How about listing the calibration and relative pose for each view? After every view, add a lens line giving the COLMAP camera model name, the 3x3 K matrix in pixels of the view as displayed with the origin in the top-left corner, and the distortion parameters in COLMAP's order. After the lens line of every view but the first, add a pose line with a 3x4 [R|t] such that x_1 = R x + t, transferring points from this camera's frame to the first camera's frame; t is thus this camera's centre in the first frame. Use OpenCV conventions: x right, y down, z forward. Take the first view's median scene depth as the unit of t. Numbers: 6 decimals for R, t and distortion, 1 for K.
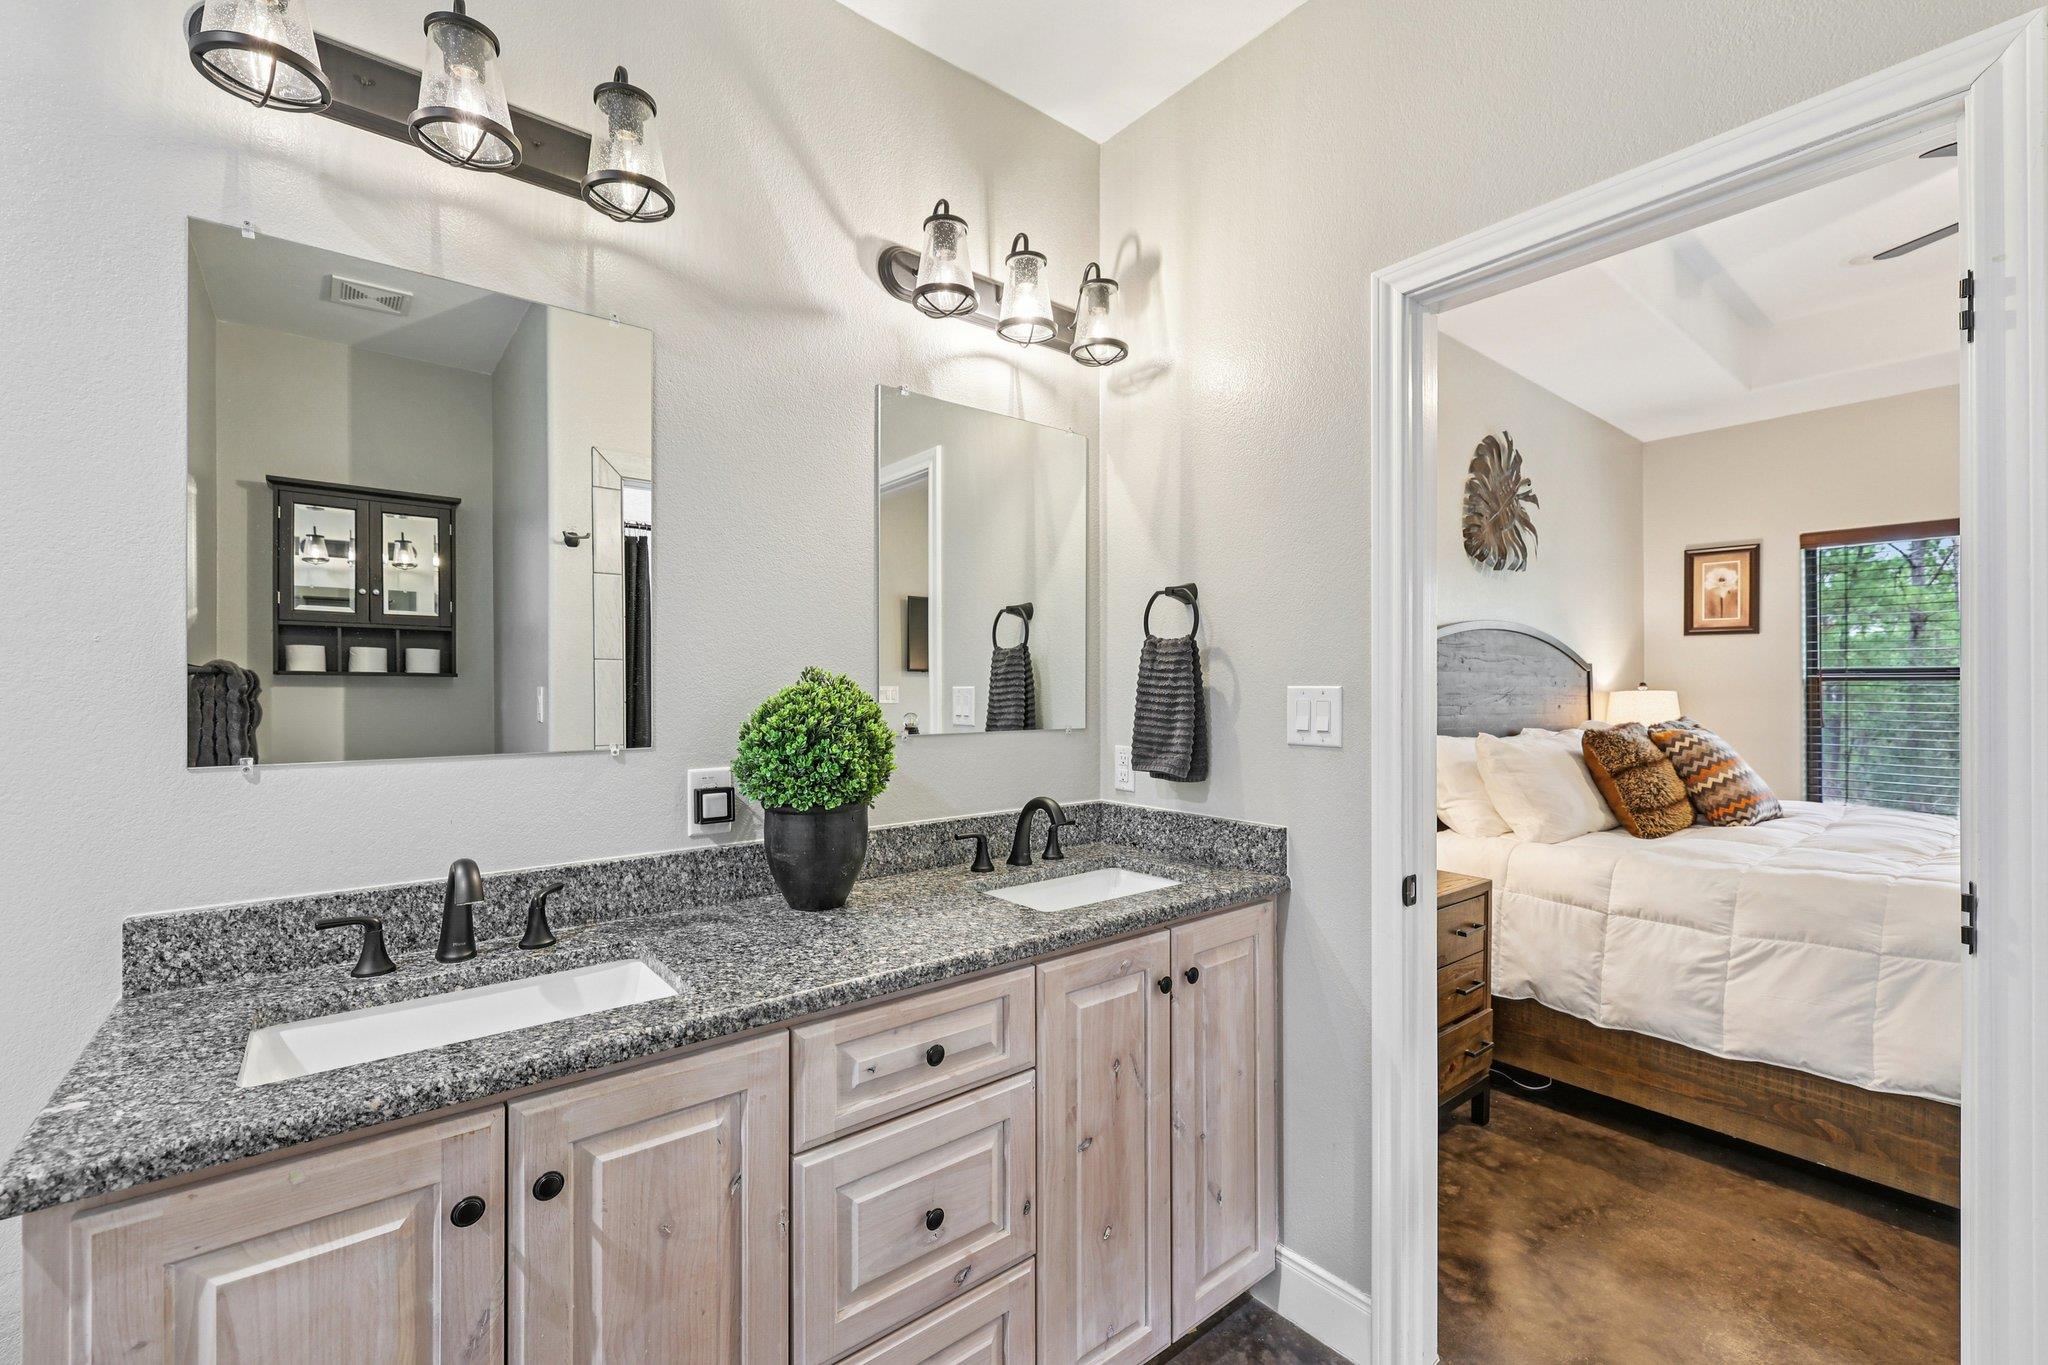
lens RADIAL K [[862.7, 0, 1034.0], [0, 862.7, 683.3], [0, 0, 1]] dist [-0.000097, 0.001276]
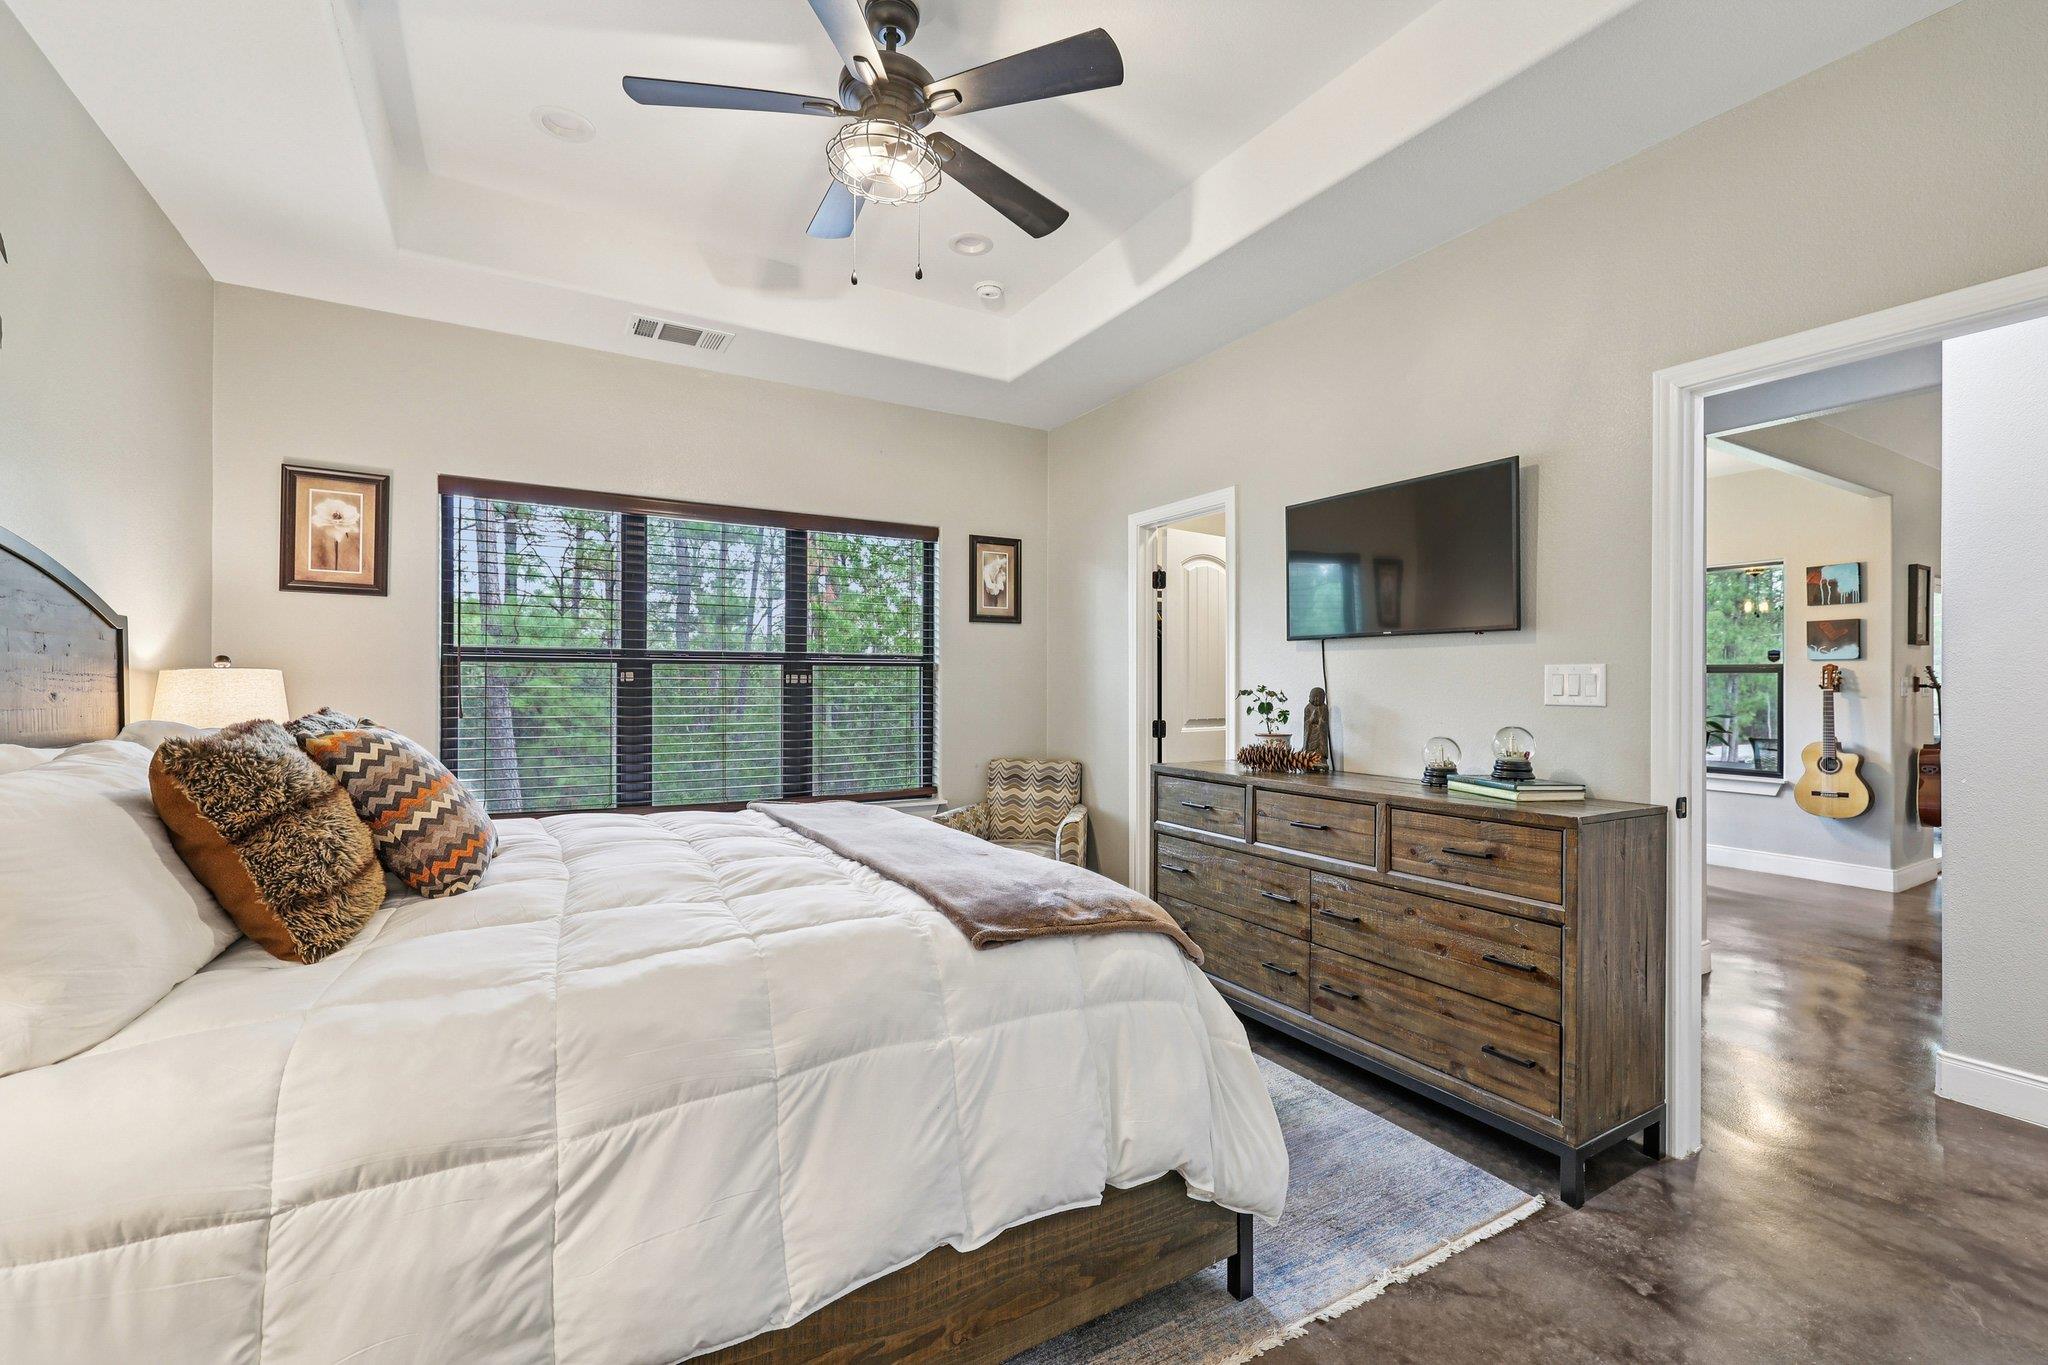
lens RADIAL K [[862.7, 0, 1027.4], [0, 862.7, 680.8], [0, 0, 1]] dist [-0.000097, 0.001276]
pose [[0.150922, 0.003704, 0.988539, 0.282580], [-0.005265, 0.999982, -0.002943, 0.022785], [-0.988532, -0.004761, 0.150938, 0.516120]]
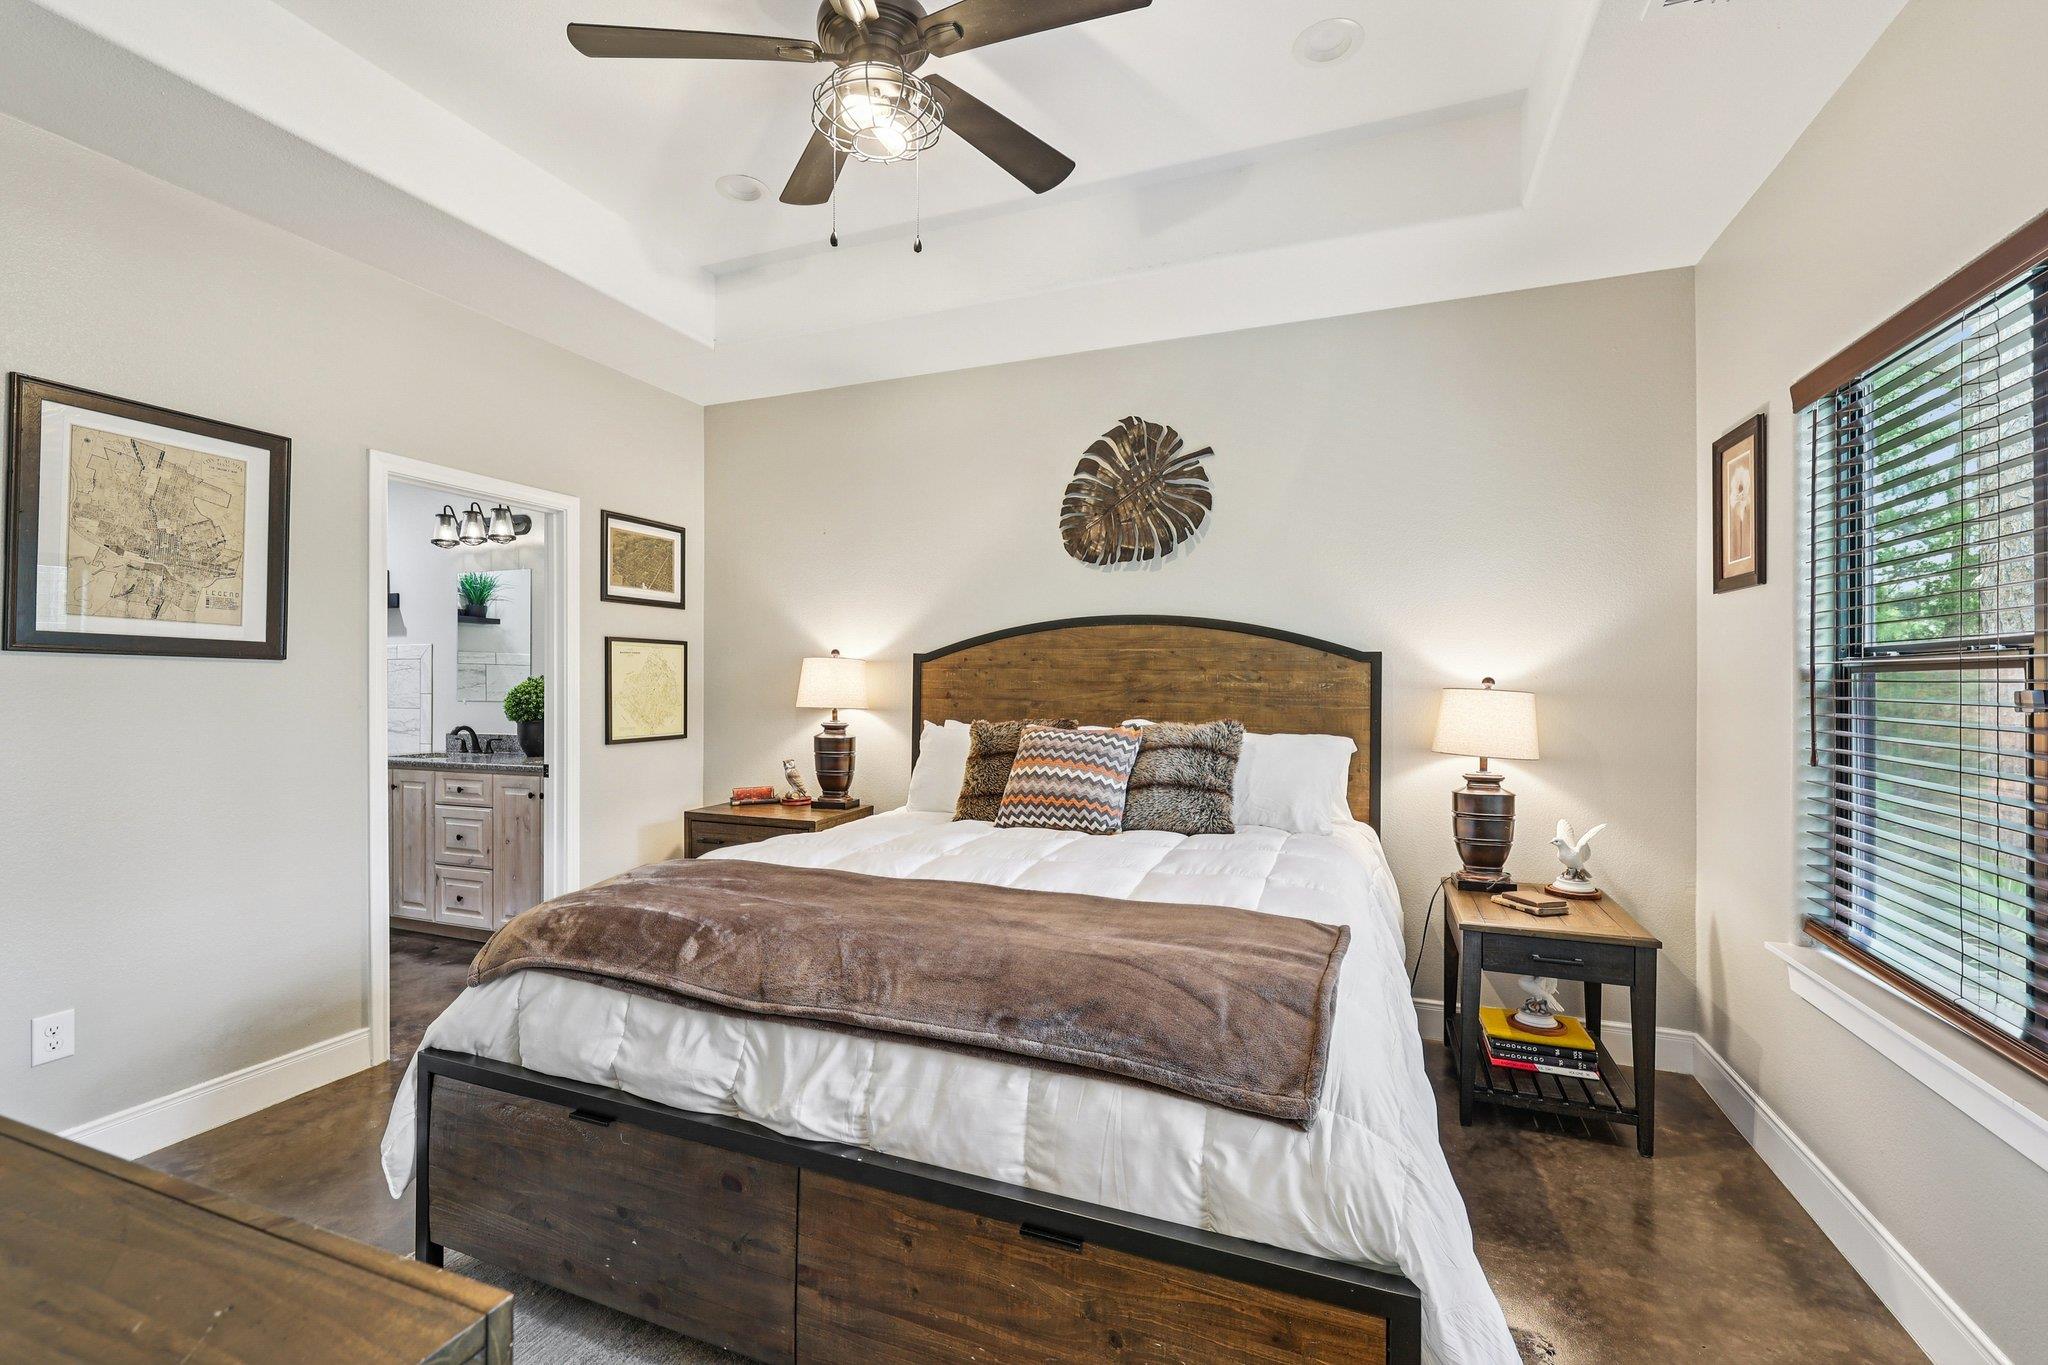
lens RADIAL K [[862.7, 0, 1023.5], [0, 862.7, 678.8], [0, 0, 1]] dist [-0.000097, 0.001276]
pose [[0.491574, -0.003570, -0.870828, 1.640699], [0.001391, 0.999994, -0.003314, 0.003200], [0.870835, 0.000418, 0.491576, 0.527174]]
